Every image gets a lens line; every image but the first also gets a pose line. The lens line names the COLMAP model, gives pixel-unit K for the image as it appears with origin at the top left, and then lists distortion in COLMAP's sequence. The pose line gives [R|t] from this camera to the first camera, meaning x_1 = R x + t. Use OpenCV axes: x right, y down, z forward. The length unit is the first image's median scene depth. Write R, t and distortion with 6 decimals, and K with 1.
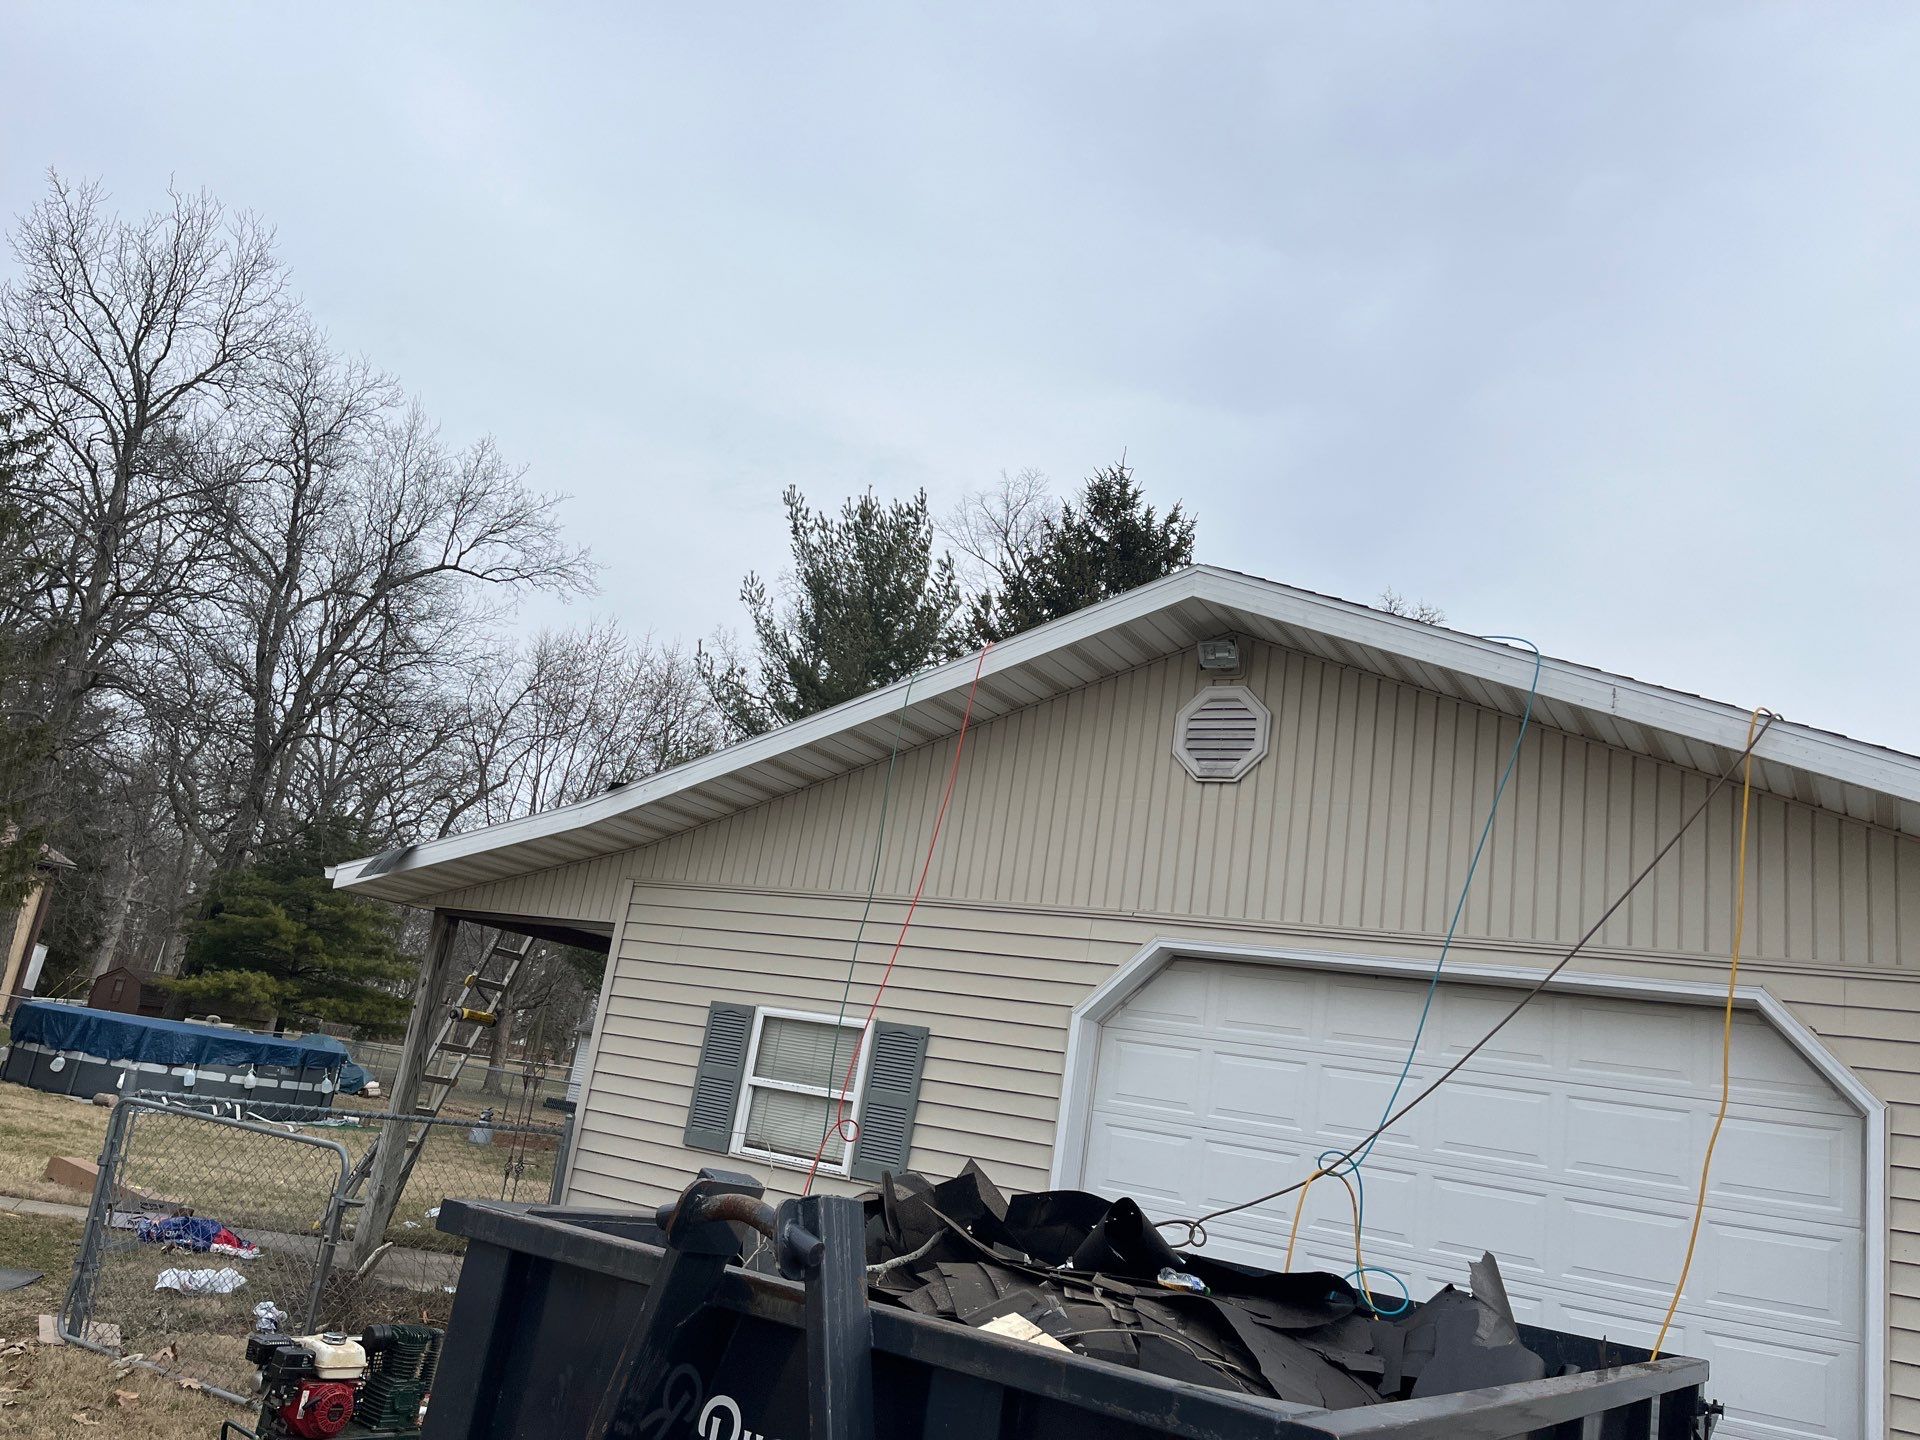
lens RADIAL K [[1443.7, 0, 947.4], [0, 1443.7, 705.7], [0, 0, 1]] dist [0.076858, -0.101503]
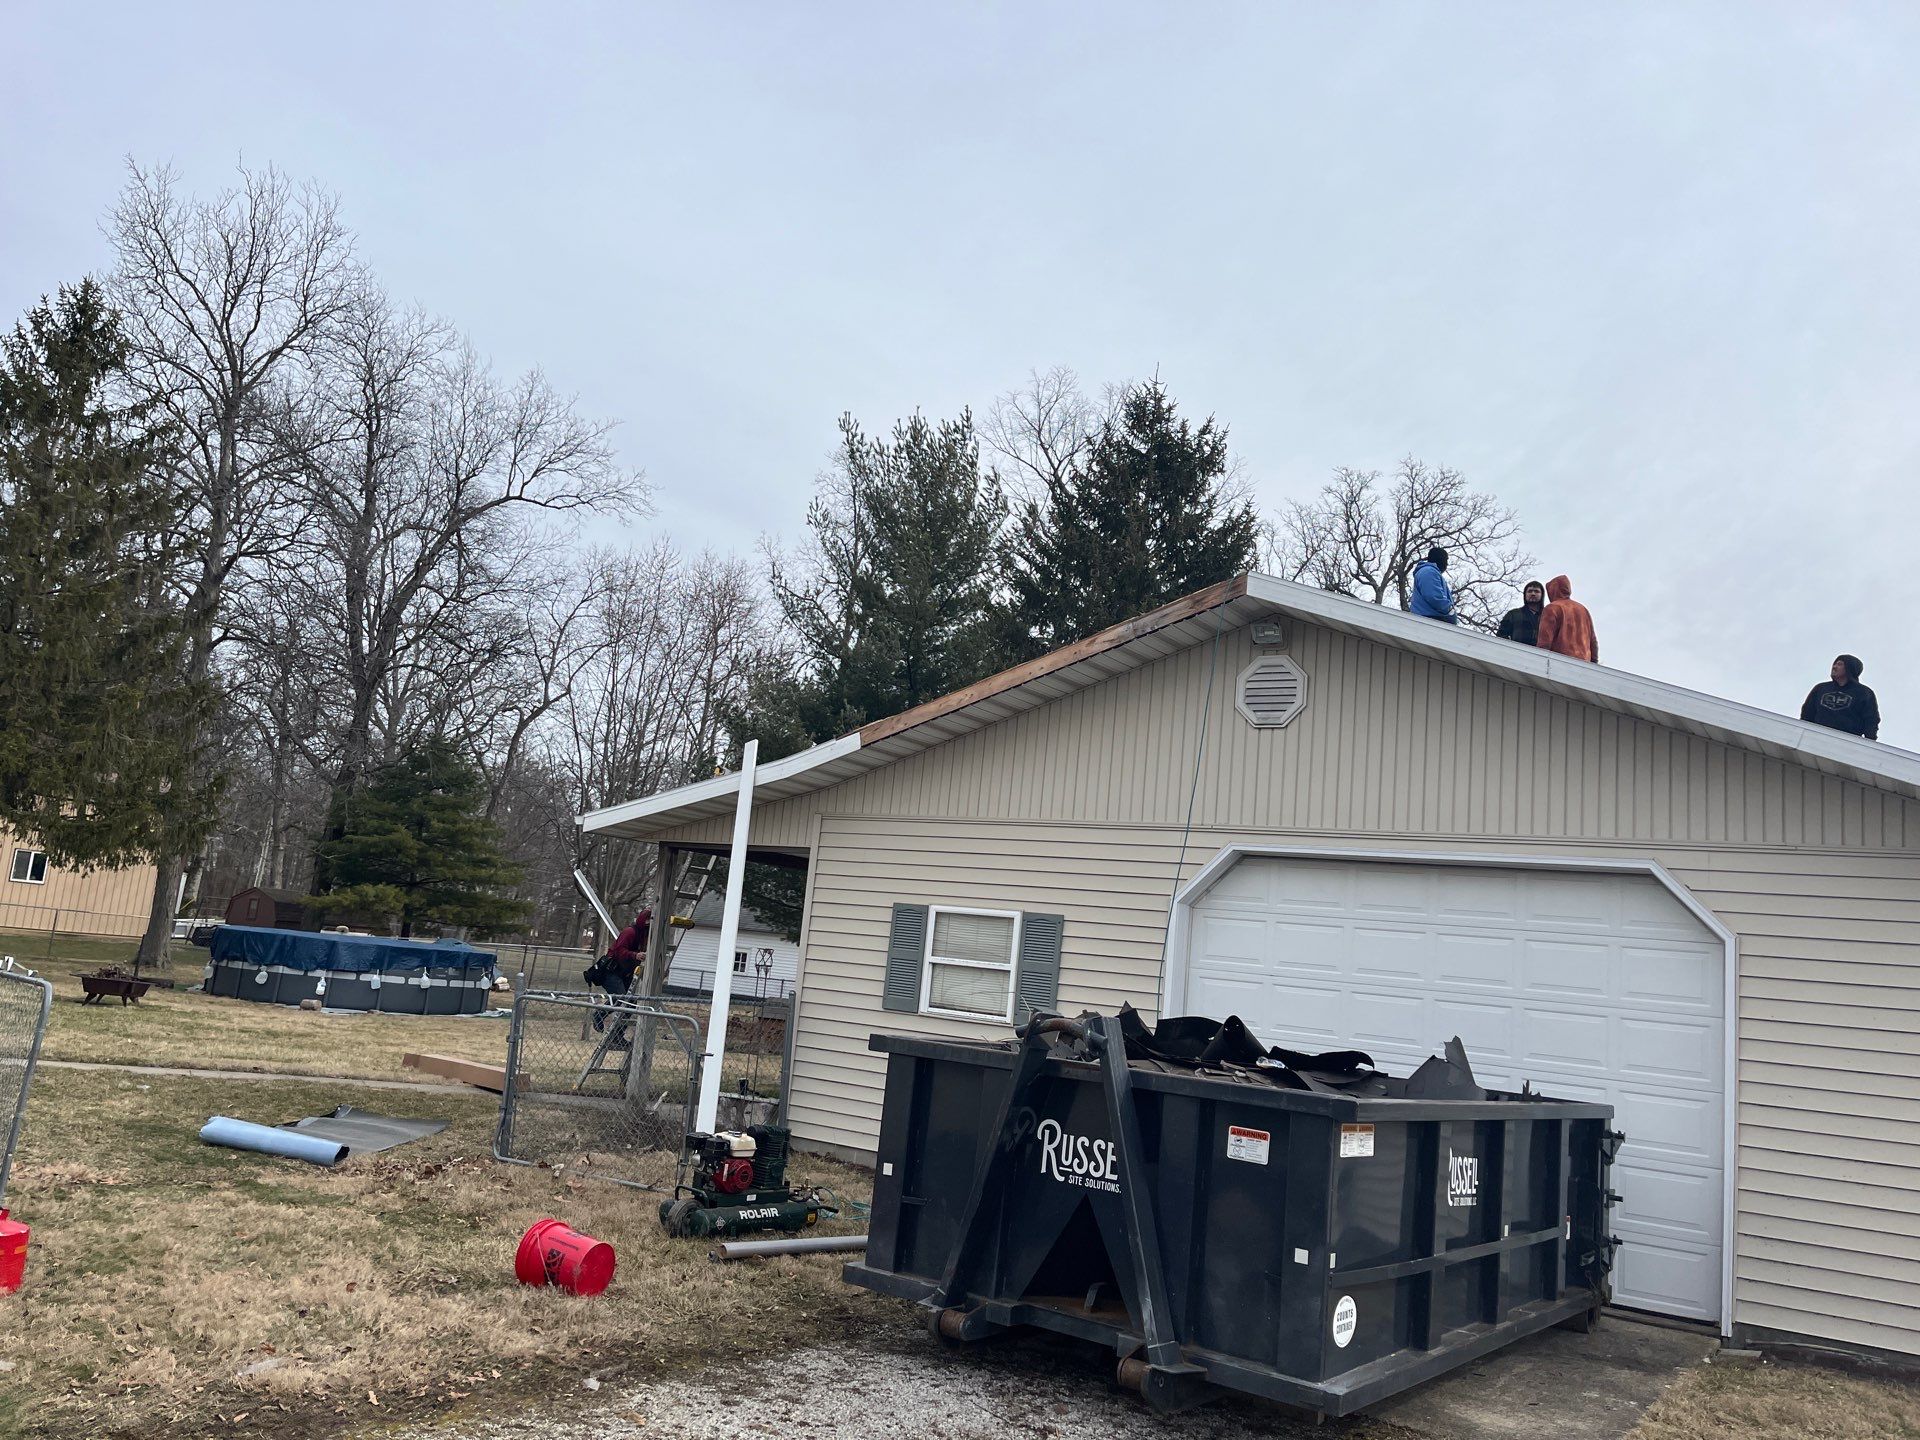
lens RADIAL K [[1443.7, 0, 944.7], [0, 1443.7, 715.9], [0, 0, 1]] dist [0.076858, -0.101503]
pose [[0.997807, -0.060999, -0.025697, -0.024281], [0.063150, 0.993617, 0.093474, -0.030704], [0.019832, -0.094892, 0.995290, -0.105720]]
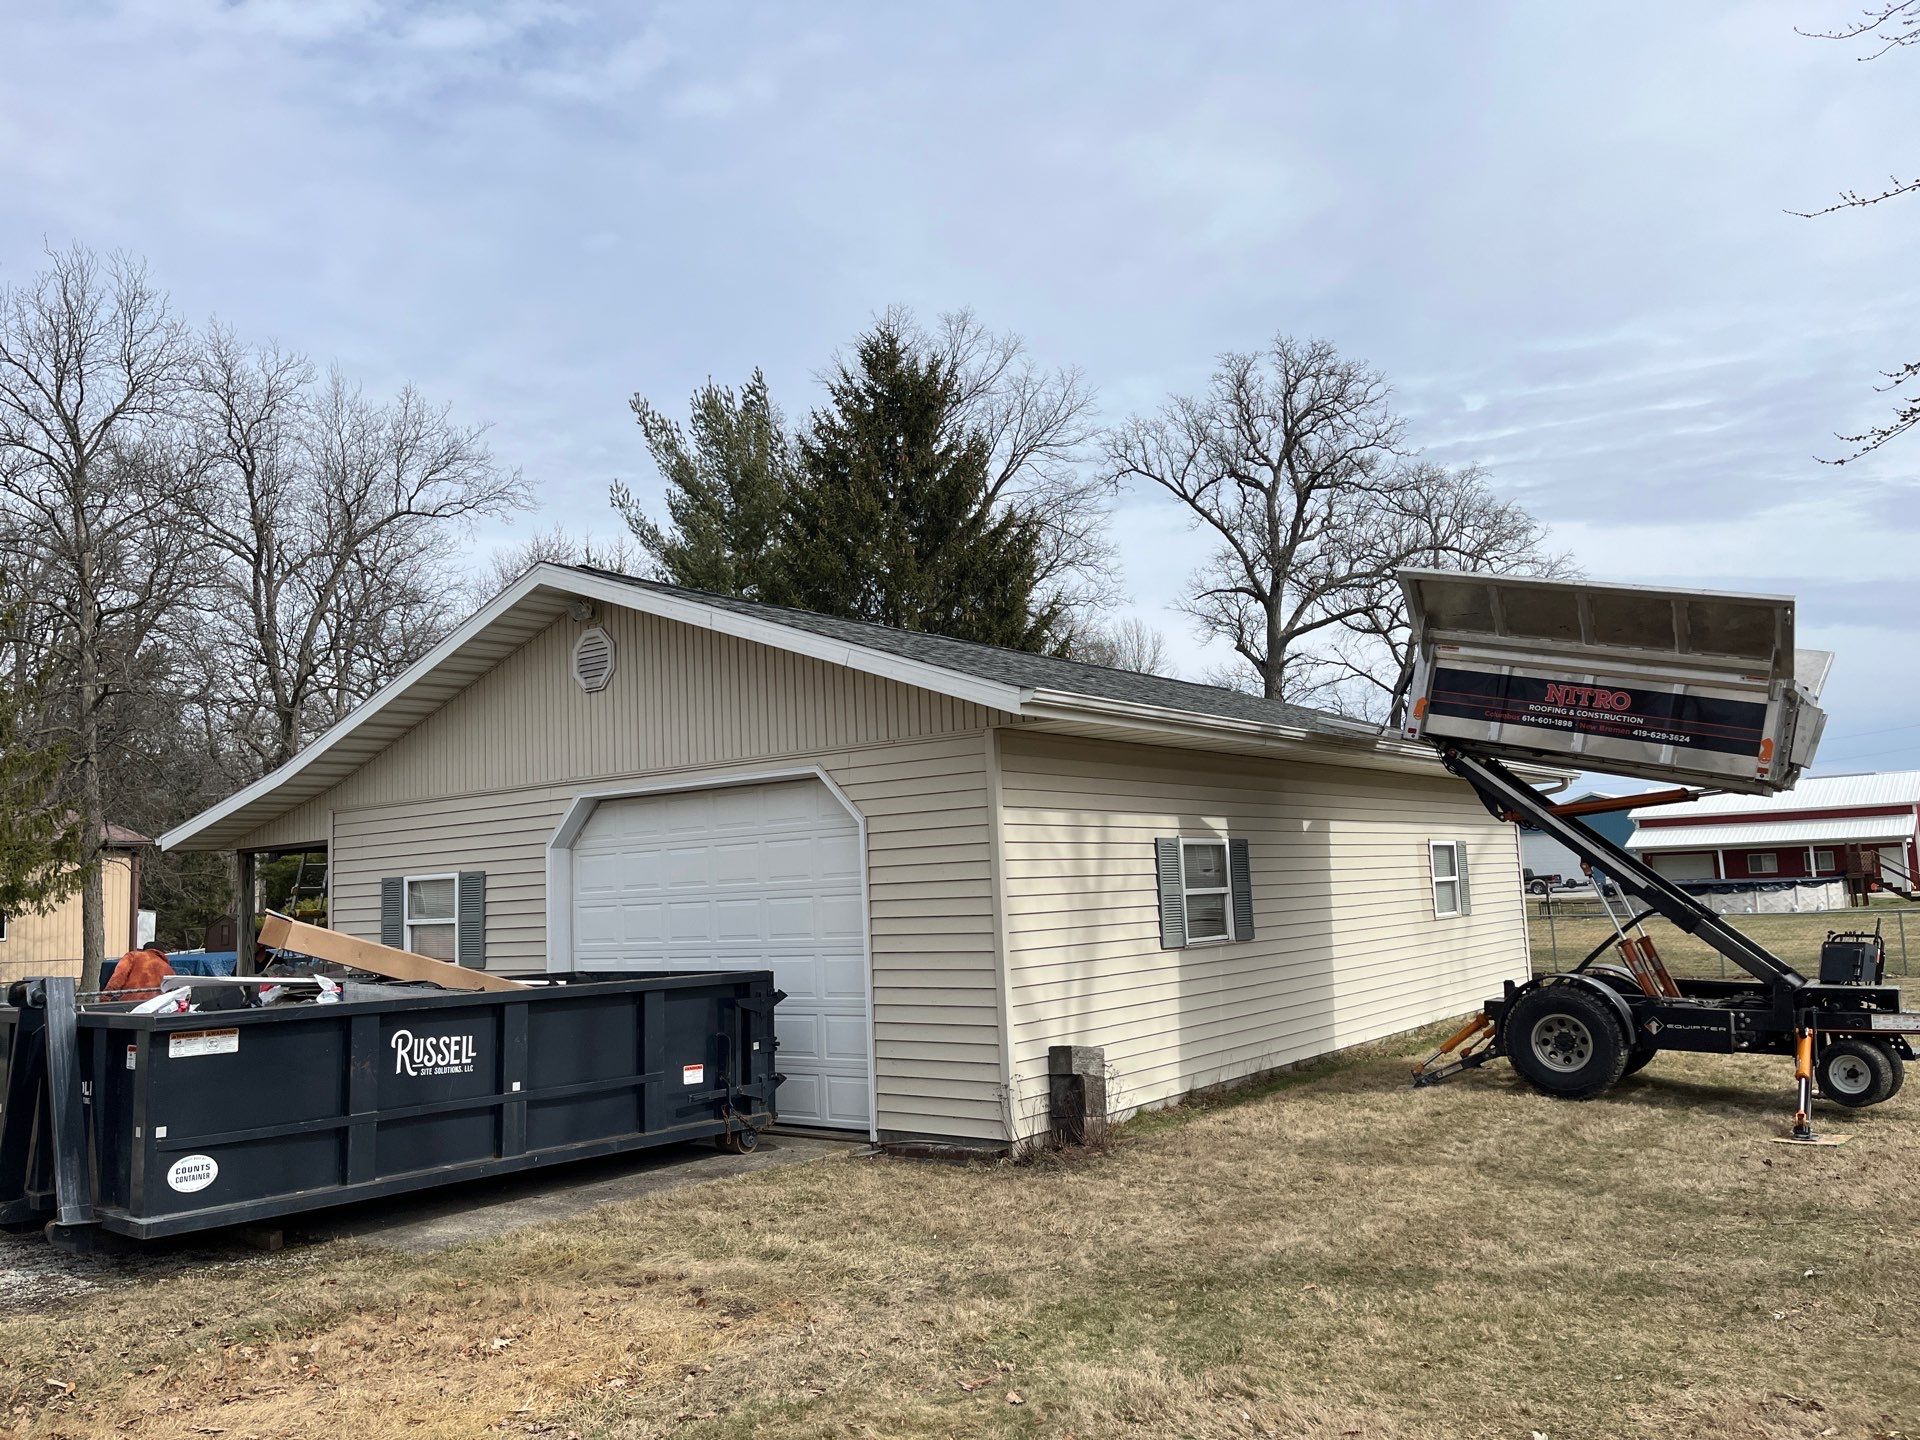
lens RADIAL K [[1443.7, 0, 943.4], [0, 1443.7, 723.4], [0, 0, 1]] dist [0.076858, -0.101503]
pose [[0.975804, -0.204062, -0.078514, 0.199110], [0.213472, 0.966822, 0.140303, -0.016139], [0.047279, -0.153669, 0.986991, -0.166058]]
